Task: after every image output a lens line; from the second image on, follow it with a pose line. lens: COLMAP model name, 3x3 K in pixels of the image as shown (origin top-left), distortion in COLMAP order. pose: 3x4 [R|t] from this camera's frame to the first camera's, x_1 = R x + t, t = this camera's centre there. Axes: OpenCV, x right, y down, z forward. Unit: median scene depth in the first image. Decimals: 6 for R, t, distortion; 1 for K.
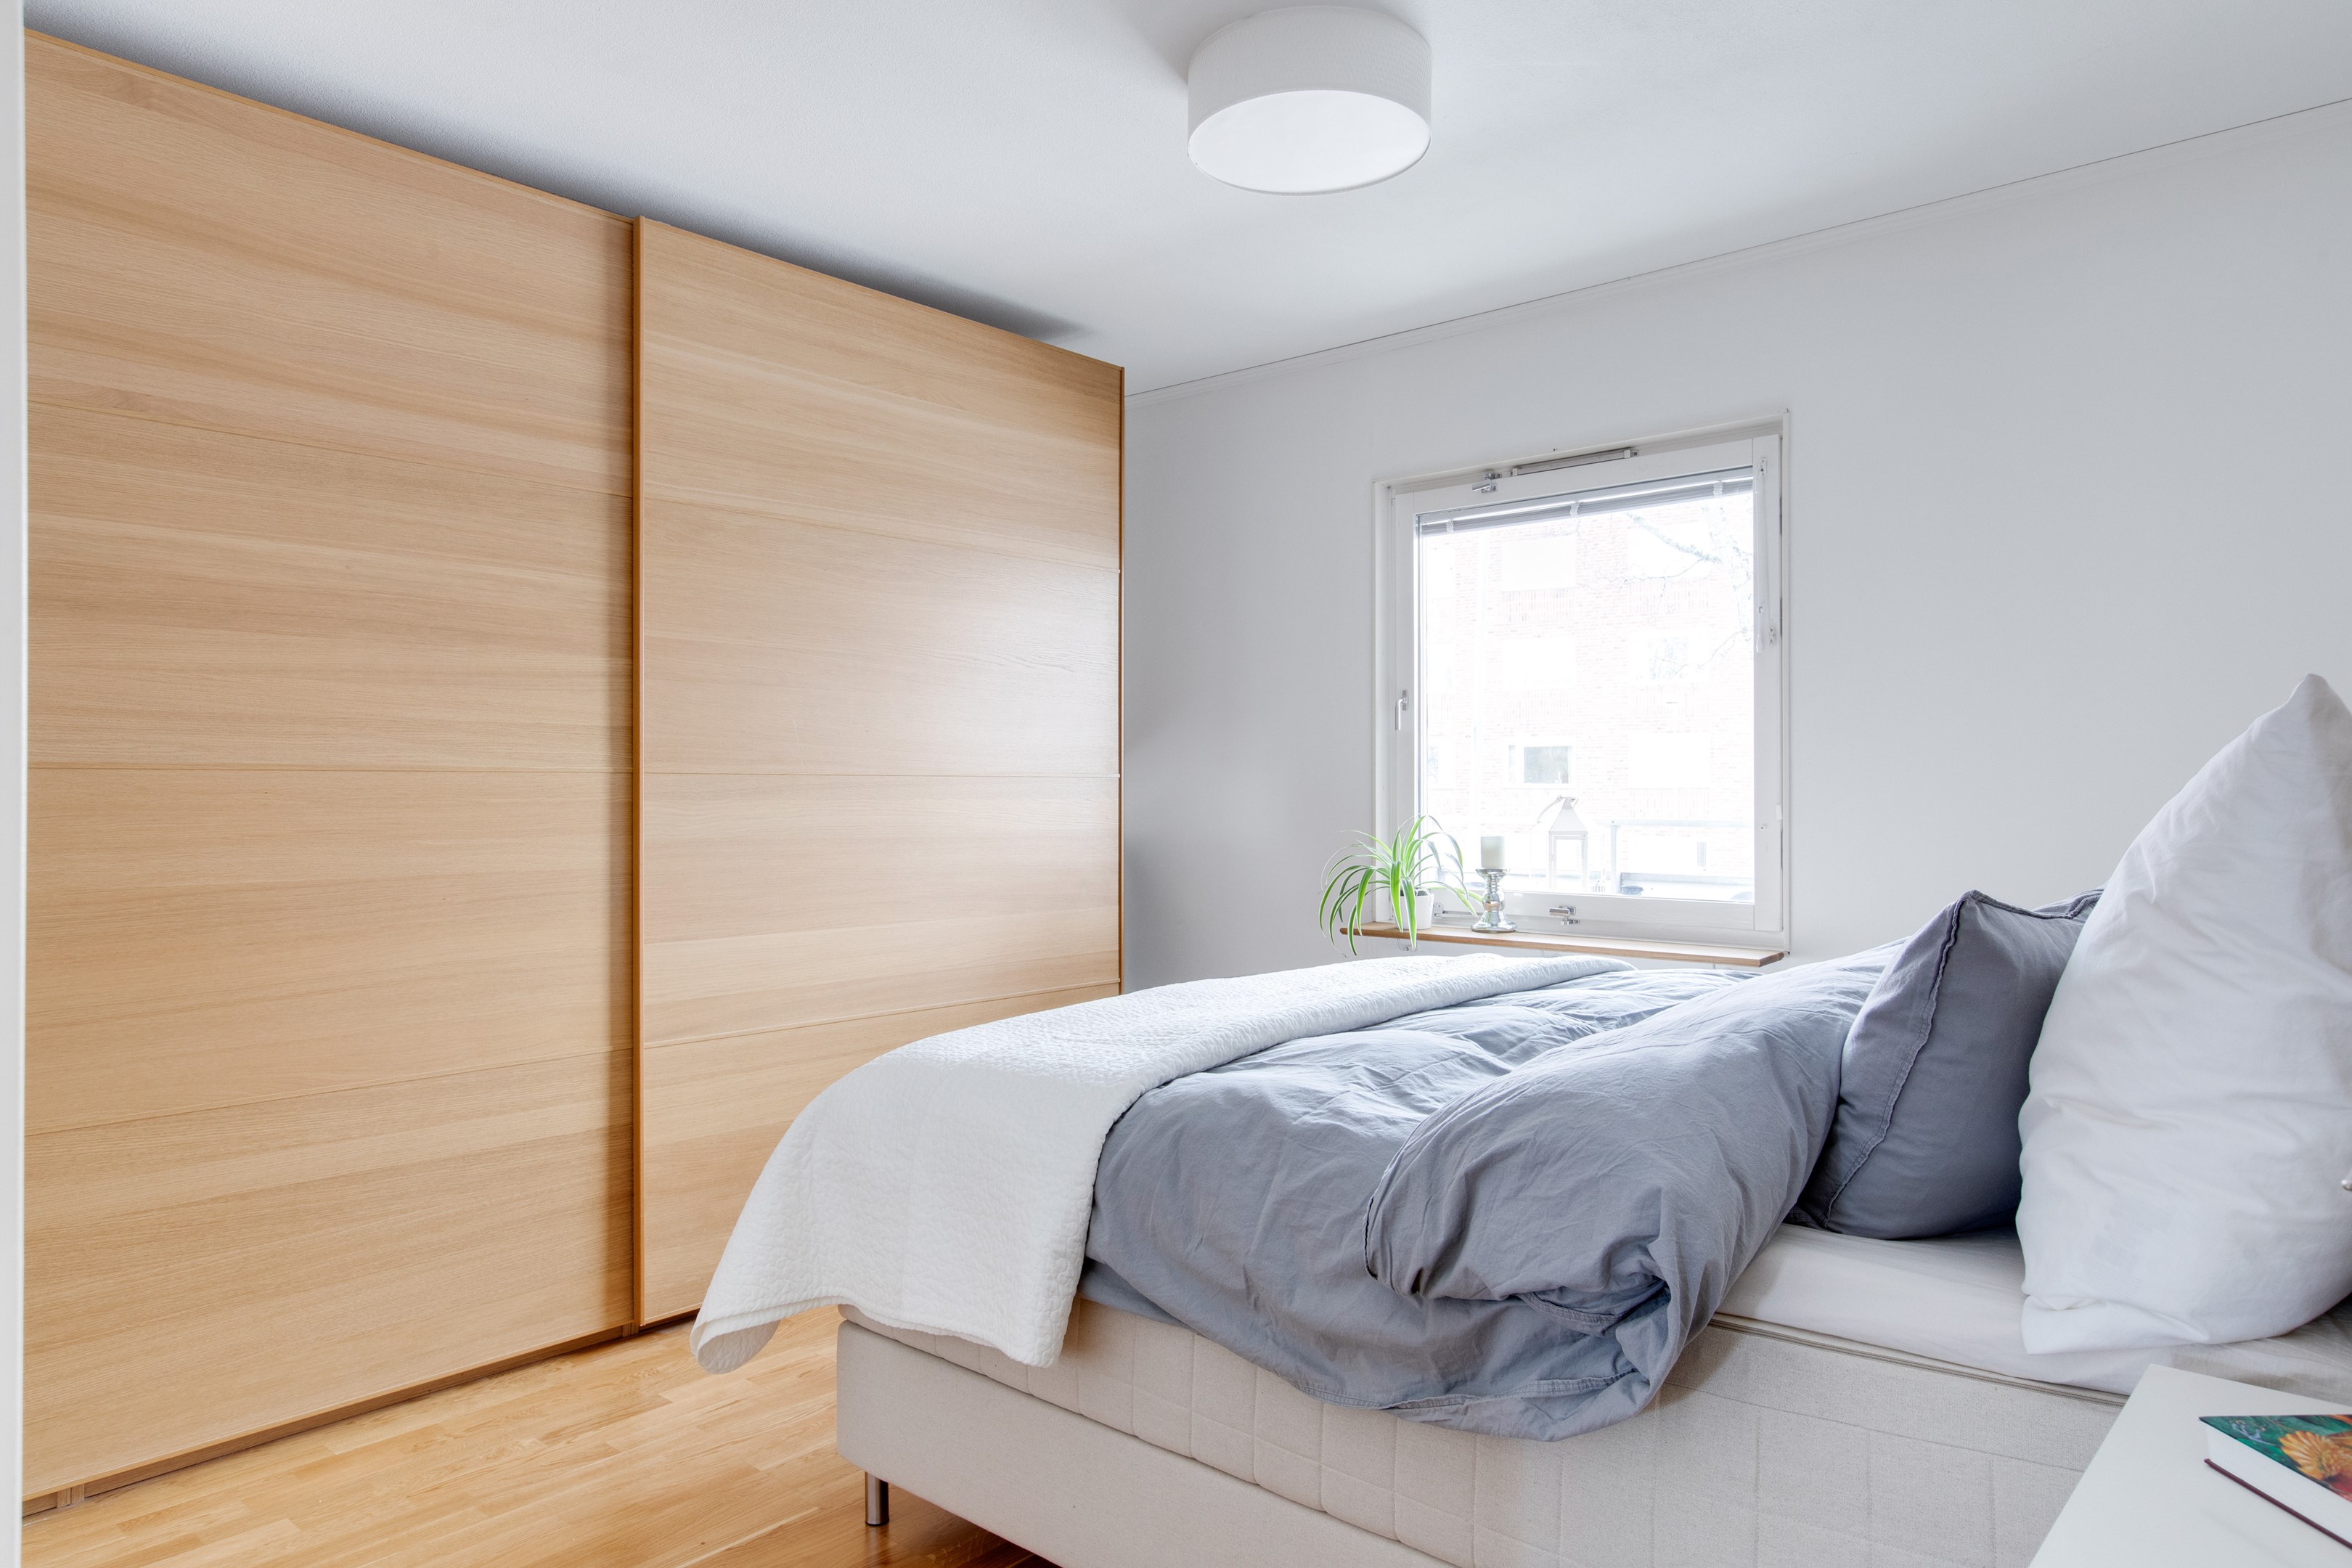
lens RADIAL K [[1574.4, 0, 1173.3], [0, 1574.4, 756.6], [0, 0, 1]] dist [0.030896, -0.001142]
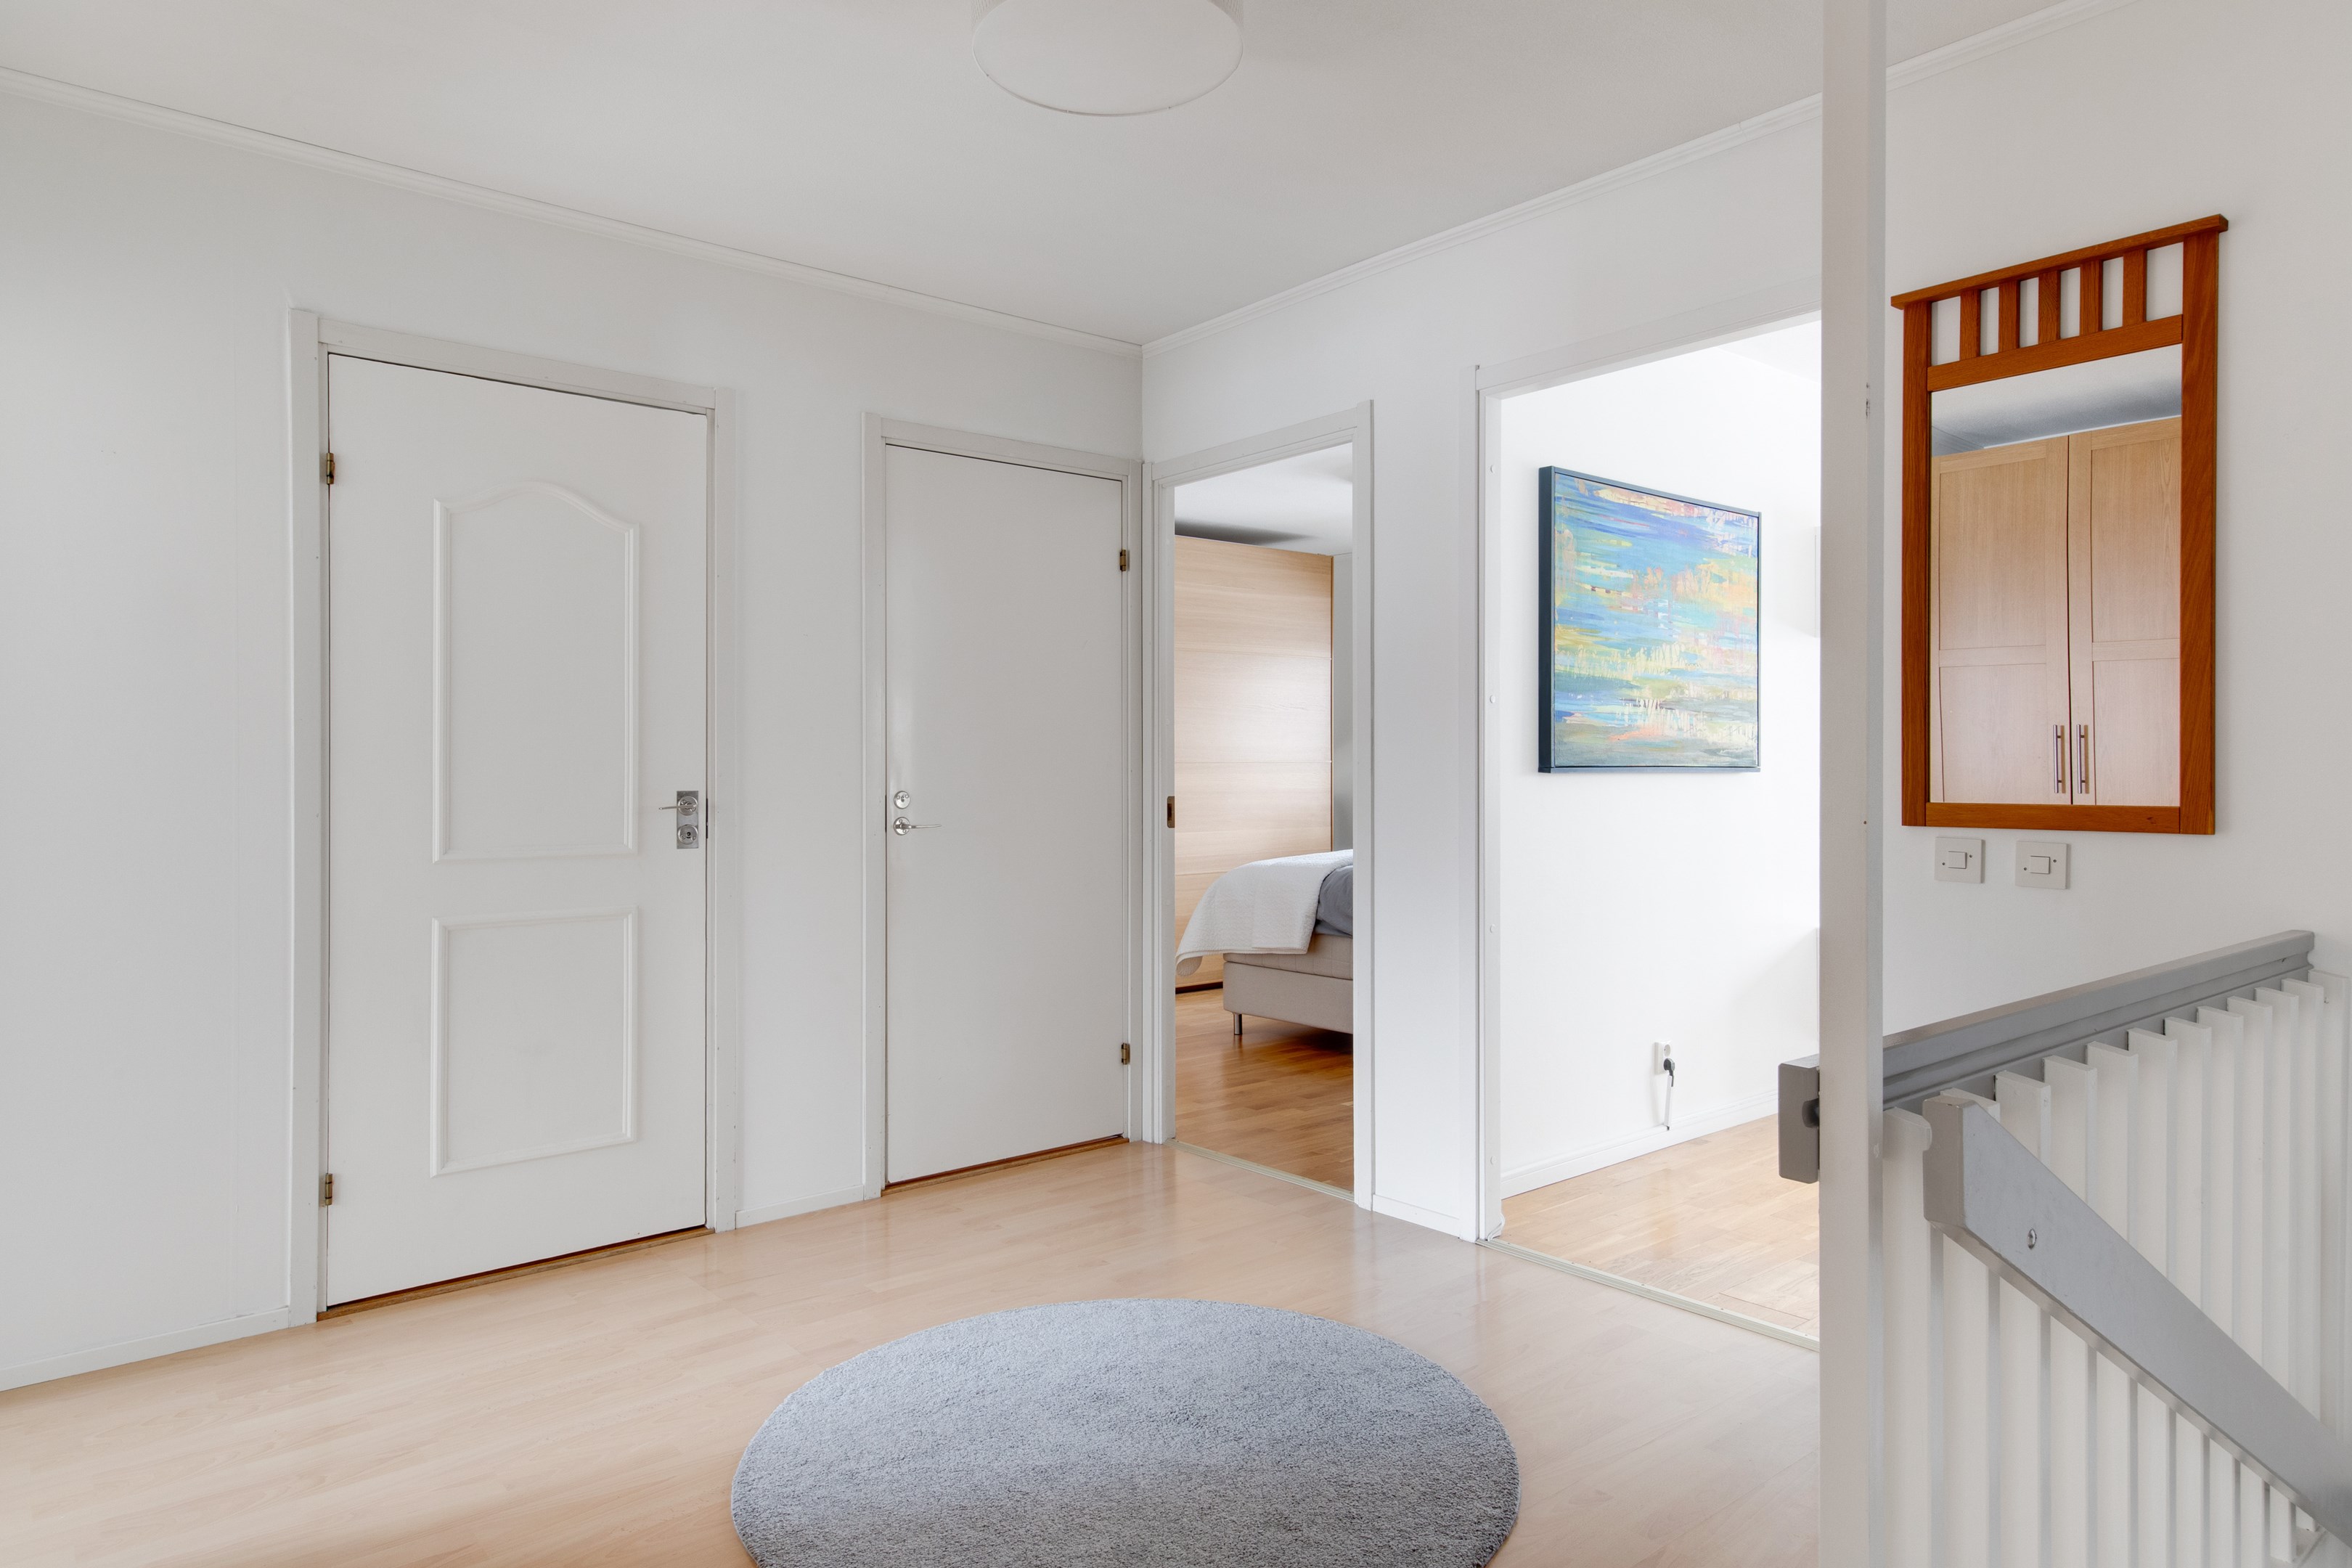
lens RADIAL K [[1466.9, 0, 1178.0], [0, 1466.9, 775.3], [0, 0, 1]] dist [-0.001322, -0.000735]
pose [[0.989686, -0.000857, -0.143251, 0.046094], [0.003266, 0.999857, 0.016584, -0.001706], [0.143216, -0.016881, 0.989547, -0.986313]]
